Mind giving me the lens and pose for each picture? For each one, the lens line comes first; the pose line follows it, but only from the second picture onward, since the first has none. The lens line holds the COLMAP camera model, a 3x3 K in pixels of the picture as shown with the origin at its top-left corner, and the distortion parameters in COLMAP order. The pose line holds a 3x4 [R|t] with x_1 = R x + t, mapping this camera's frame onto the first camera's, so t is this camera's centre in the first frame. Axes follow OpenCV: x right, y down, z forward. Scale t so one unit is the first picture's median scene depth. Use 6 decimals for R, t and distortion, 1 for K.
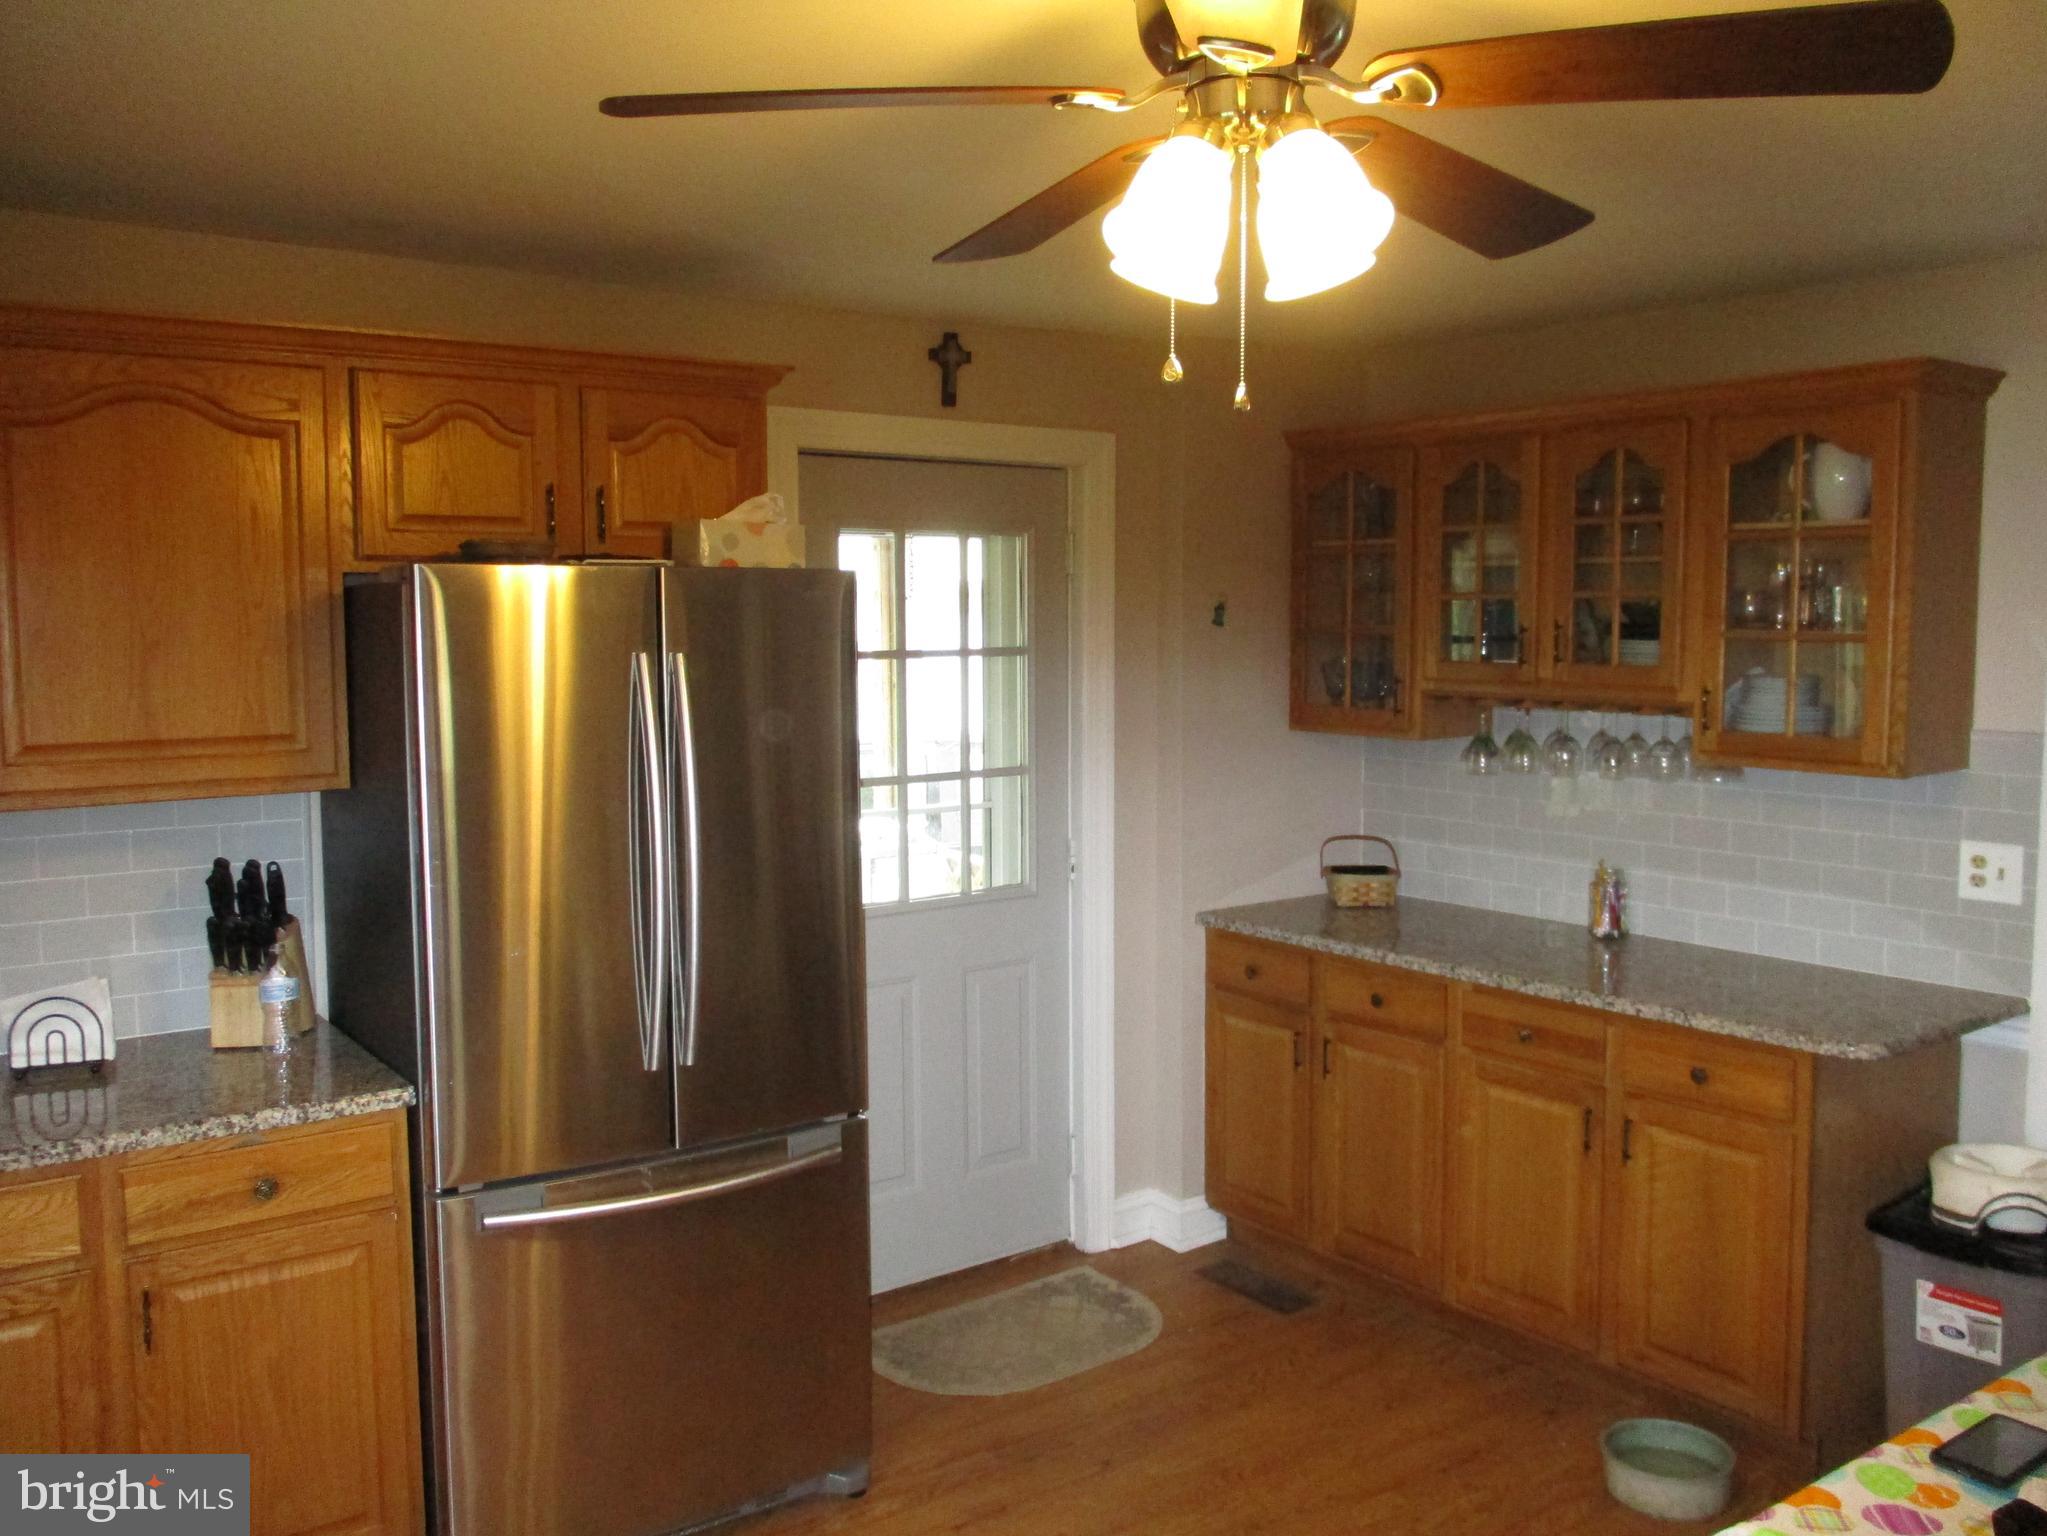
lens RADIAL K [[1694.1, 0, 1030.0], [0, 1694.1, 733.7], [0, 0, 1]] dist [-0.014426, -0.009058]
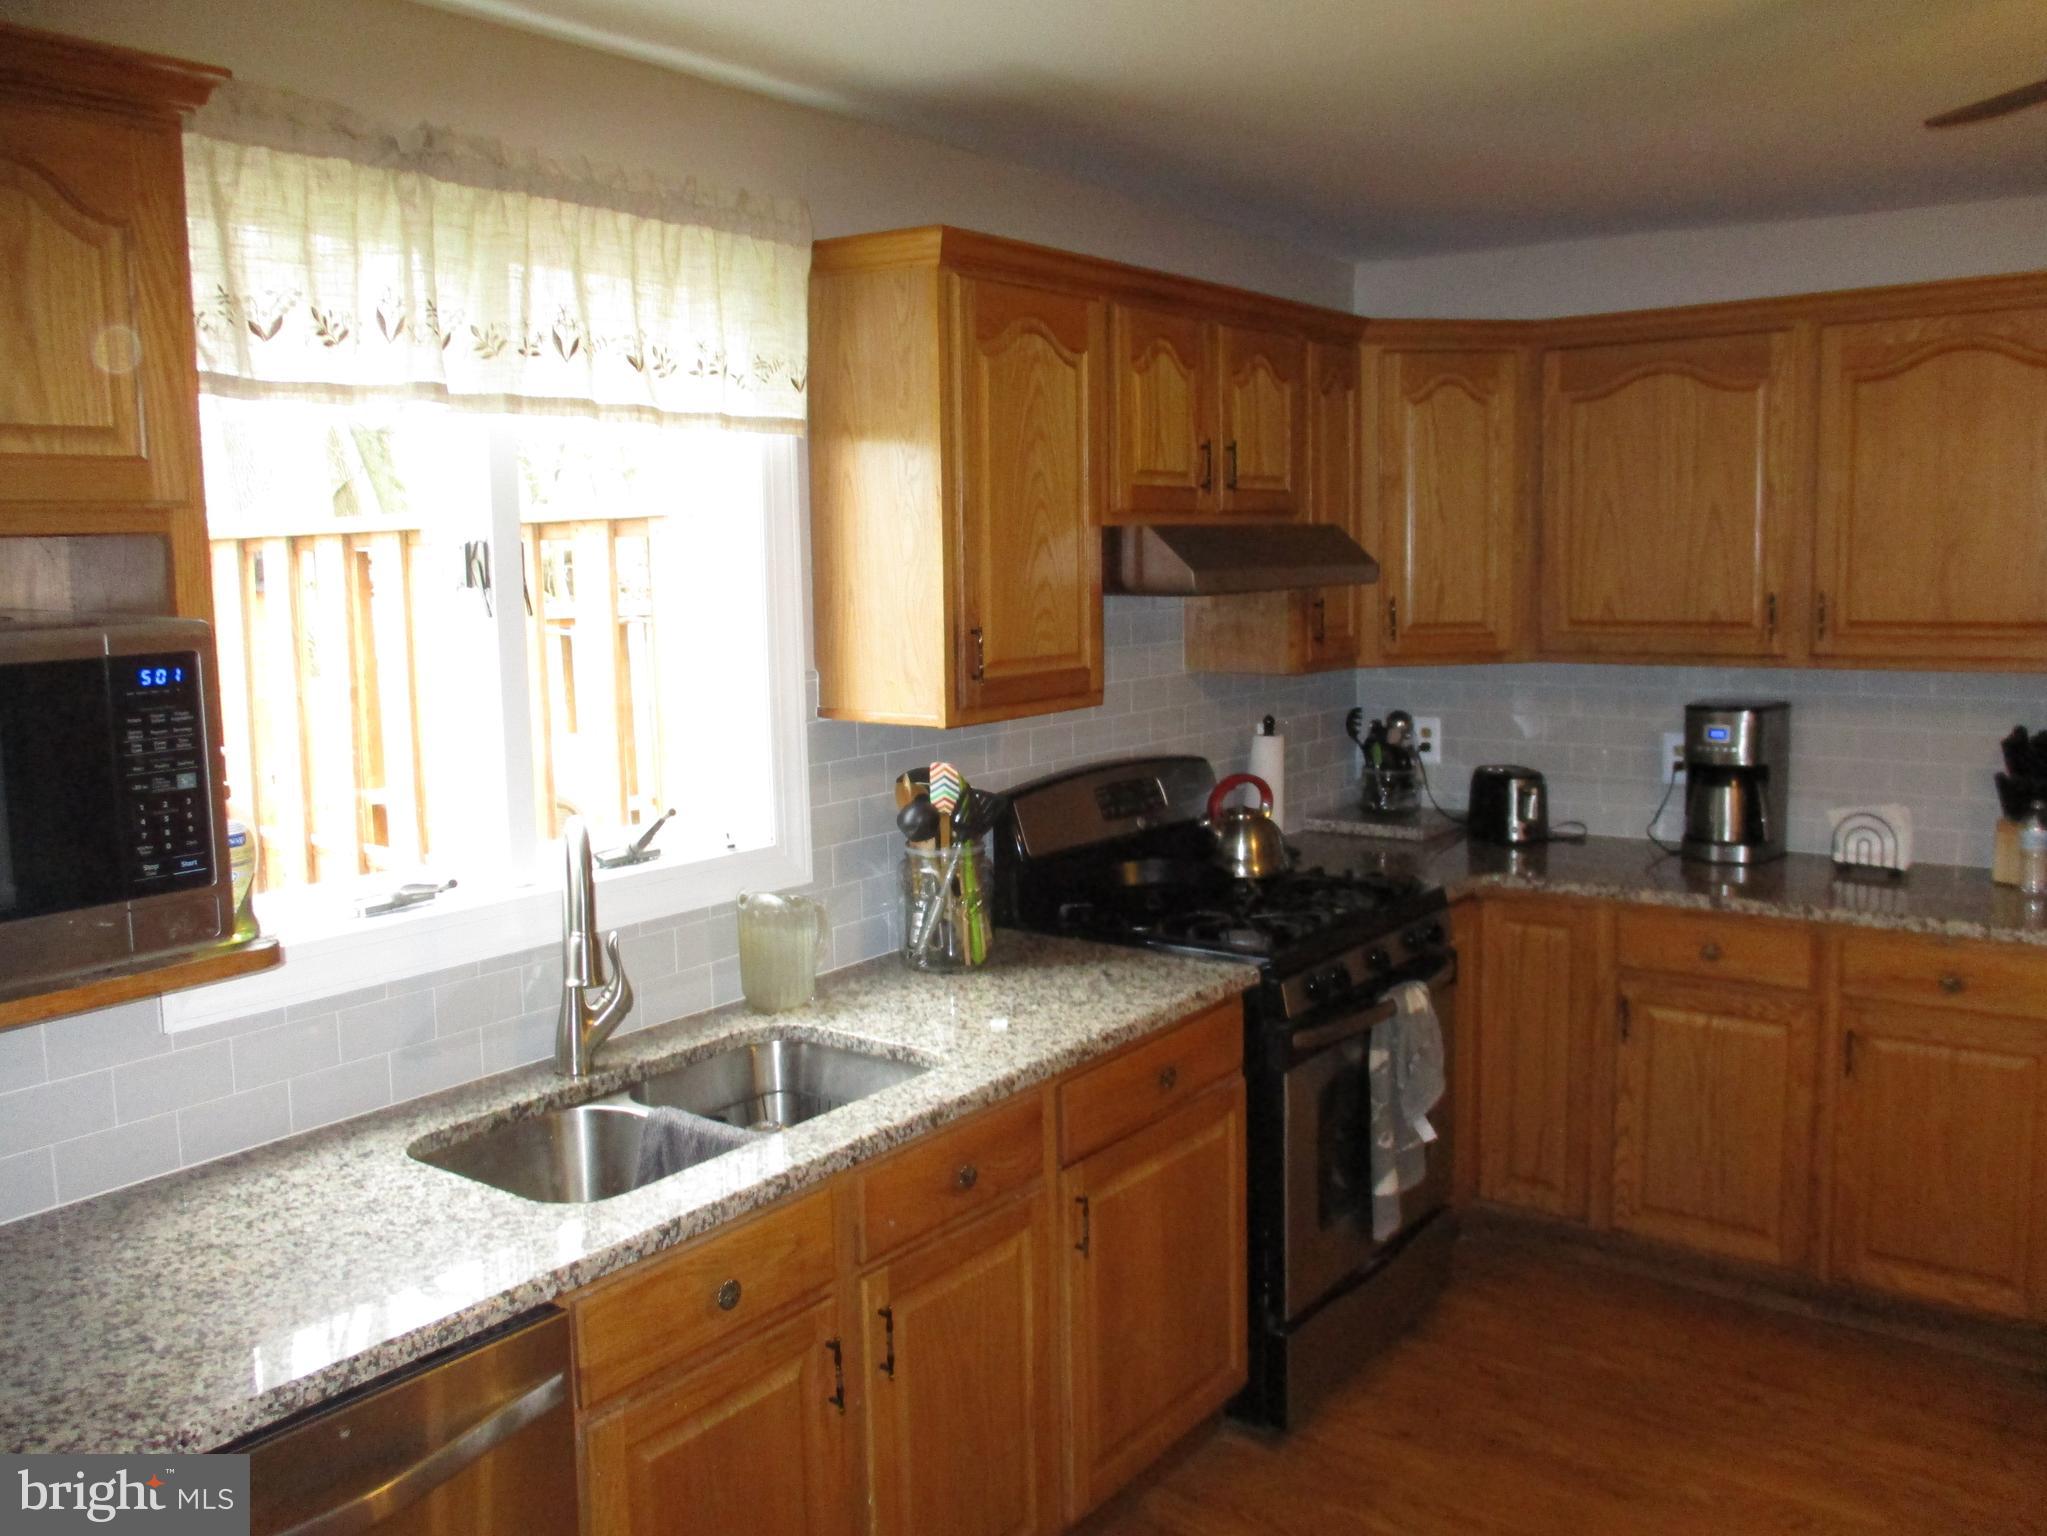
lens RADIAL K [[1694.1, 0, 1030.0], [0, 1694.1, 733.7], [0, 0, 1]] dist [-0.014426, -0.009058]
pose [[0.297186, 0.100676, -0.949497, 0.485622], [-0.052481, 0.994645, 0.089037, 0.010739], [0.953376, 0.023370, 0.300878, -0.026696]]
